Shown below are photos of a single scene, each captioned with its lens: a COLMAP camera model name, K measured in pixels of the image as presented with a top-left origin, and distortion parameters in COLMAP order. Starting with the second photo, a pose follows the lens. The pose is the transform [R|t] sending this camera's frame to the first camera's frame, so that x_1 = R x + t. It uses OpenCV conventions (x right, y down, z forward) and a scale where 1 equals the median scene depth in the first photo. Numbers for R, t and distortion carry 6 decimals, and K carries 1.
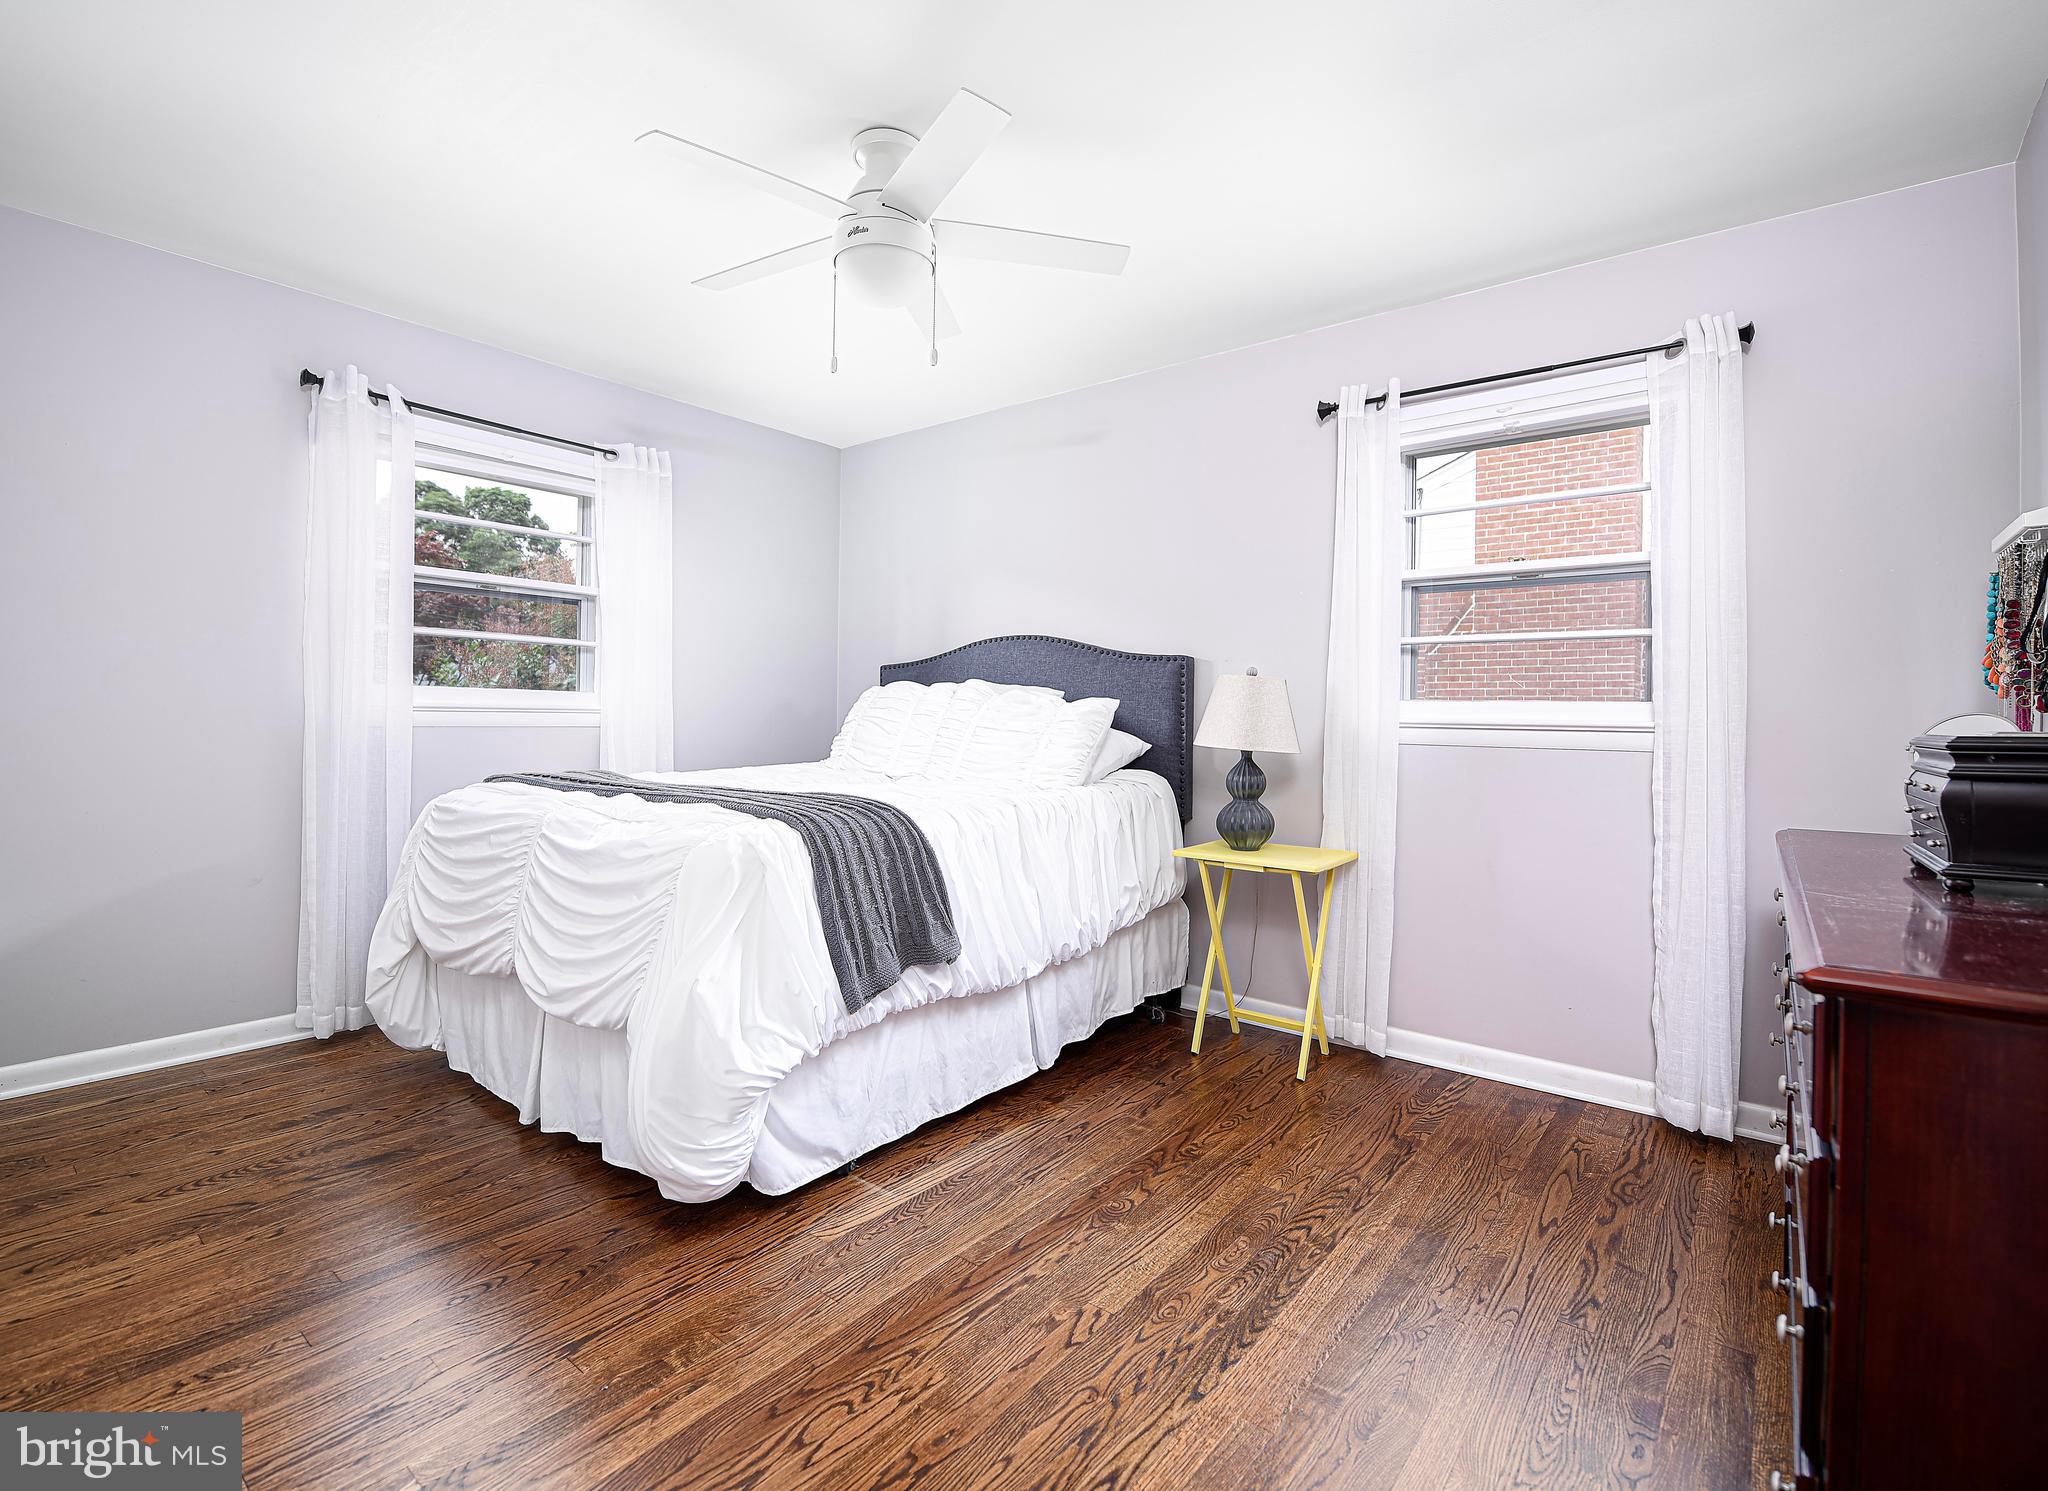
lens RADIAL K [[929.2, 0, 1019.6], [0, 929.2, 744.4], [0, 0, 1]] dist [-0.012596, -0.000118]
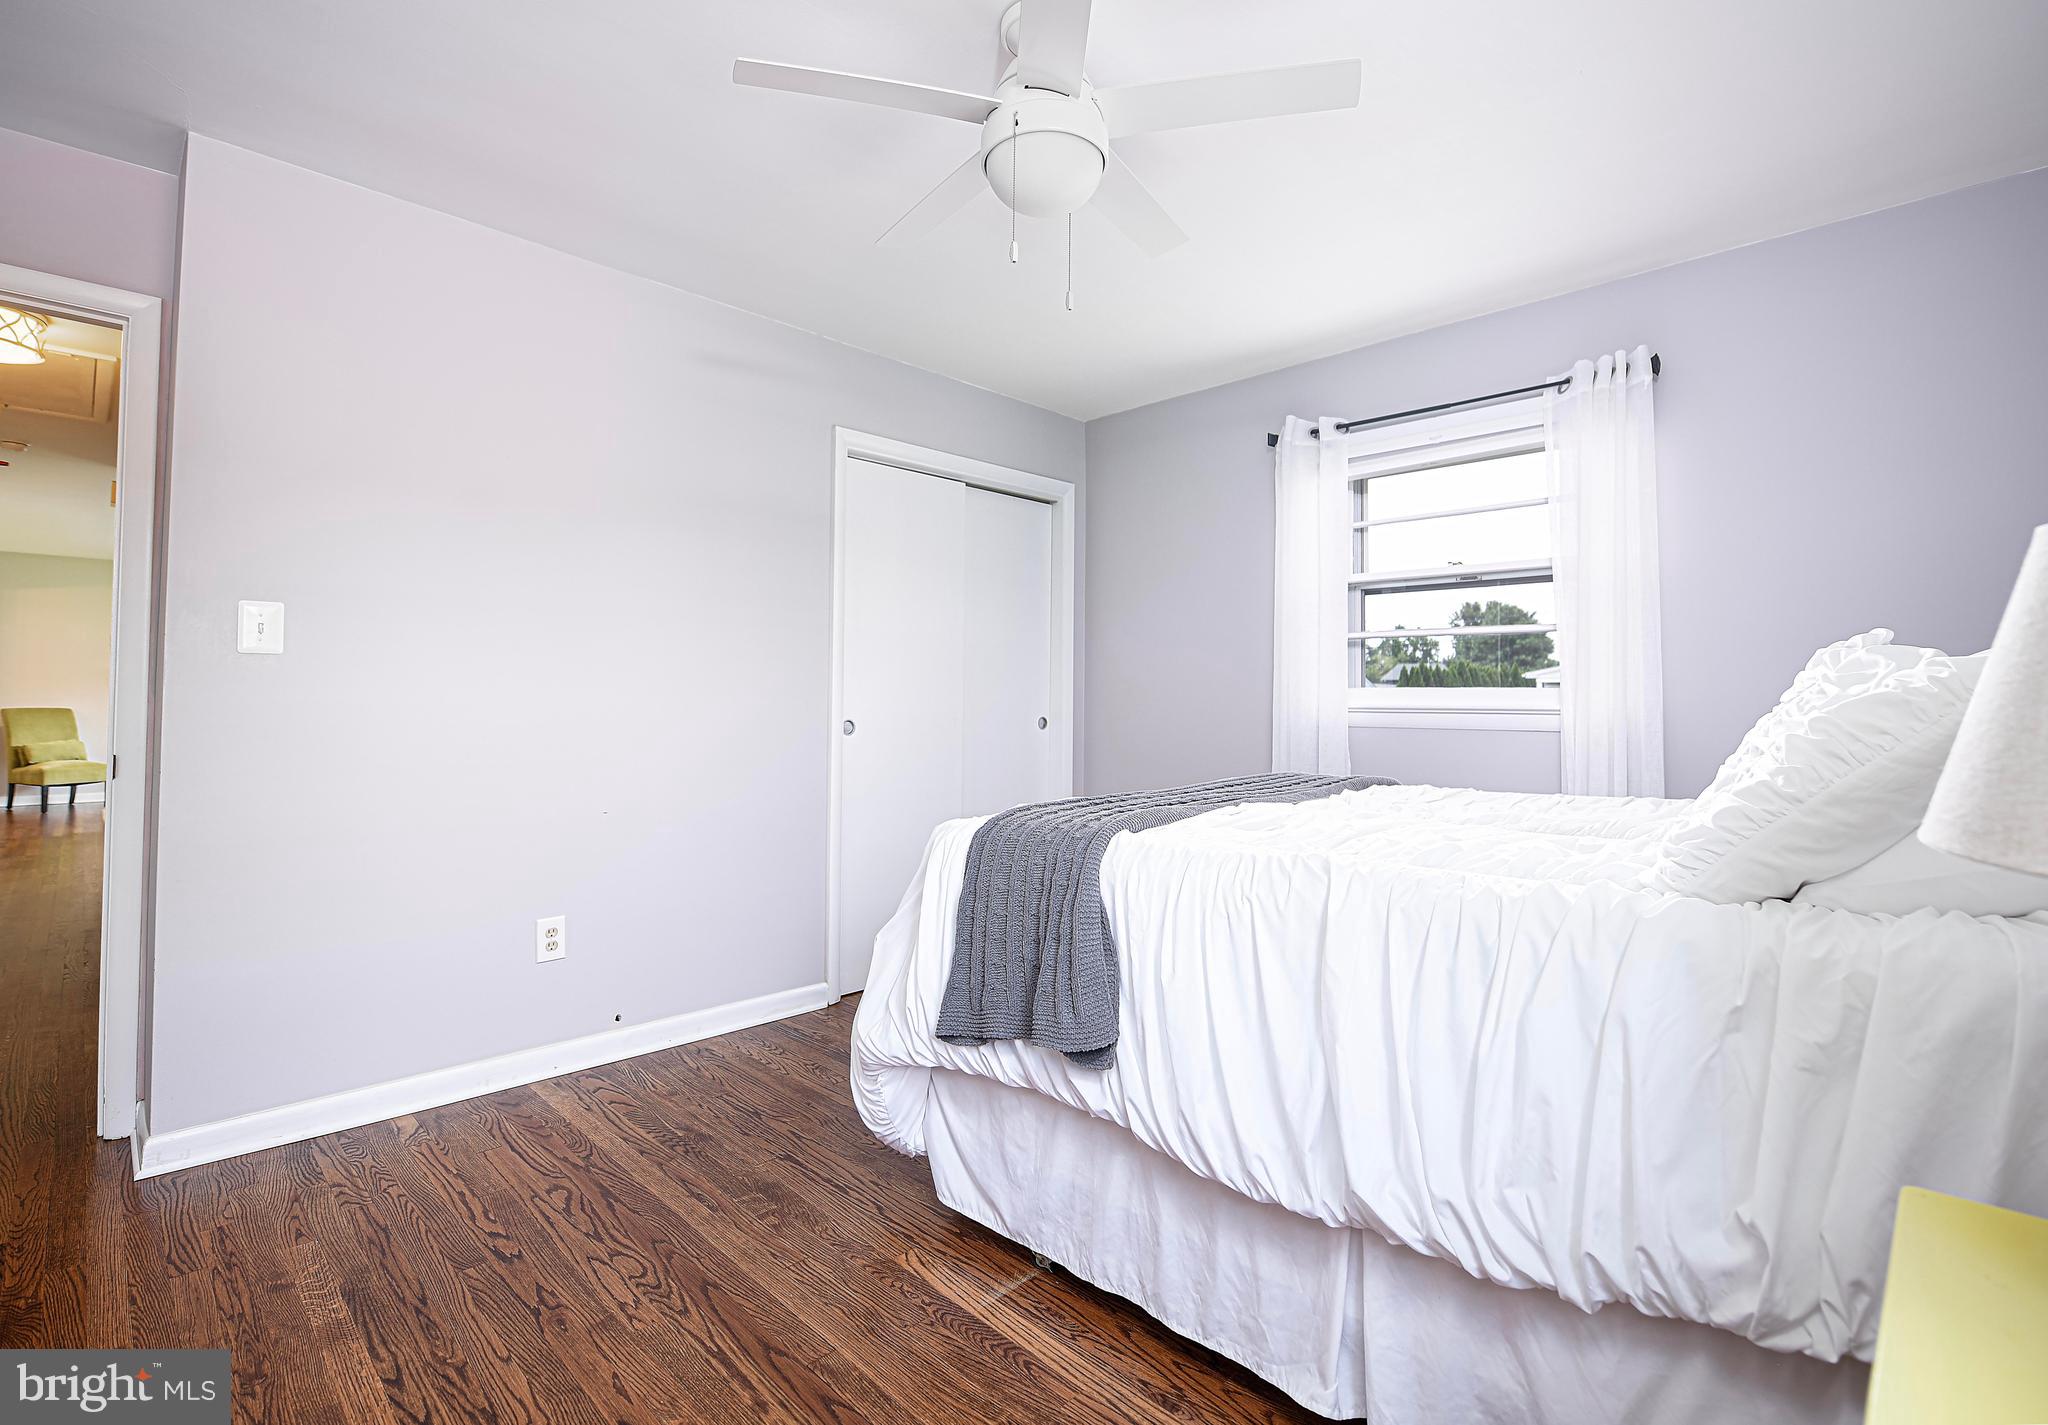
lens RADIAL K [[963.0, 0, 1019.5], [0, 963.0, 697.0], [0, 0, 1]] dist [-0.013529, -0.001660]
pose [[-0.109874, -0.022473, -0.993691, 0.725820], [-0.039203, 0.999064, -0.018260, -0.028288], [0.993172, 0.036950, -0.110652, 1.138522]]
